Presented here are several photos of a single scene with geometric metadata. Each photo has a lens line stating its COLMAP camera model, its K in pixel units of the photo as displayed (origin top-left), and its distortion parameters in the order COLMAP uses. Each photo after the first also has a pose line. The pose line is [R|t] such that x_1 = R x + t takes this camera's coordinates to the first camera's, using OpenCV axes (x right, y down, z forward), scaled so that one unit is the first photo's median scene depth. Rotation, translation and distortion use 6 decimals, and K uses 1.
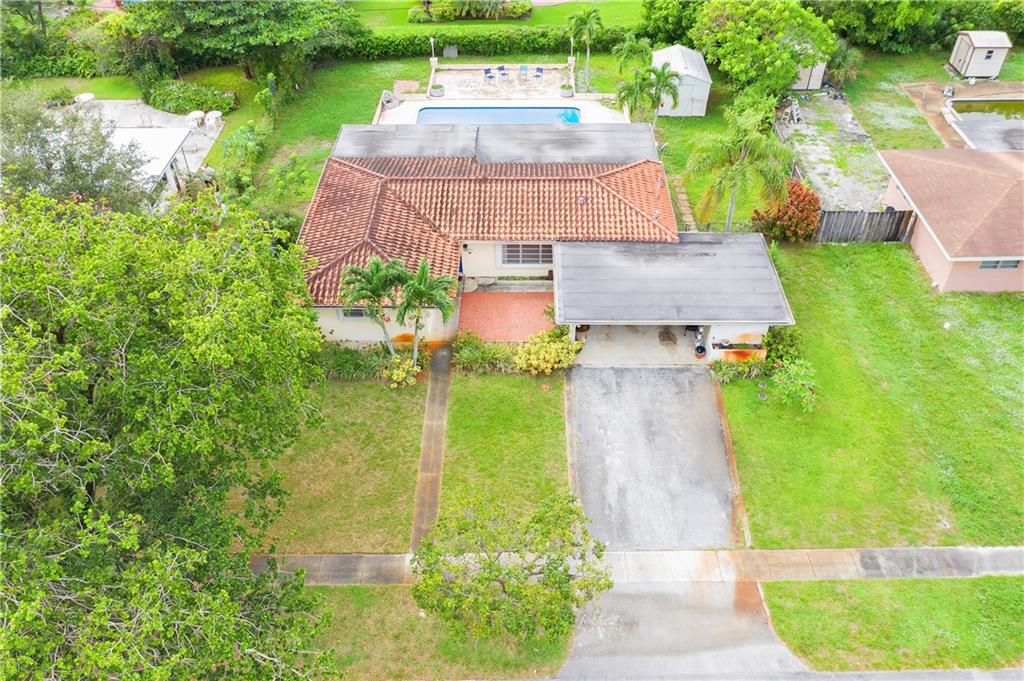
lens RADIAL K [[843.9, 0, 510.4], [0, 843.9, 339.7], [0, 0, 1]] dist [-0.016248, -0.003242]
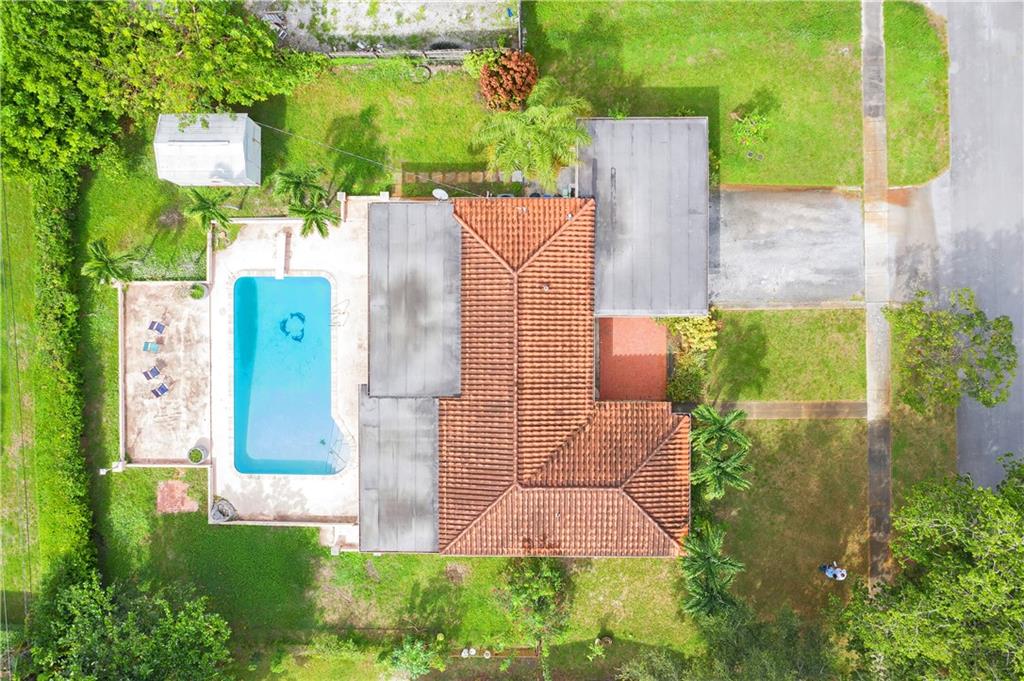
lens RADIAL K [[843.9, 0, 511.1], [0, 843.9, 339.5], [0, 0, 1]] dist [-0.016248, -0.003242]
pose [[-0.018335, -0.999824, -0.003848, 0.027345], [0.670074, -0.015144, 0.742140, -0.971368], [-0.742068, 0.011029, 0.670234, 0.359015]]
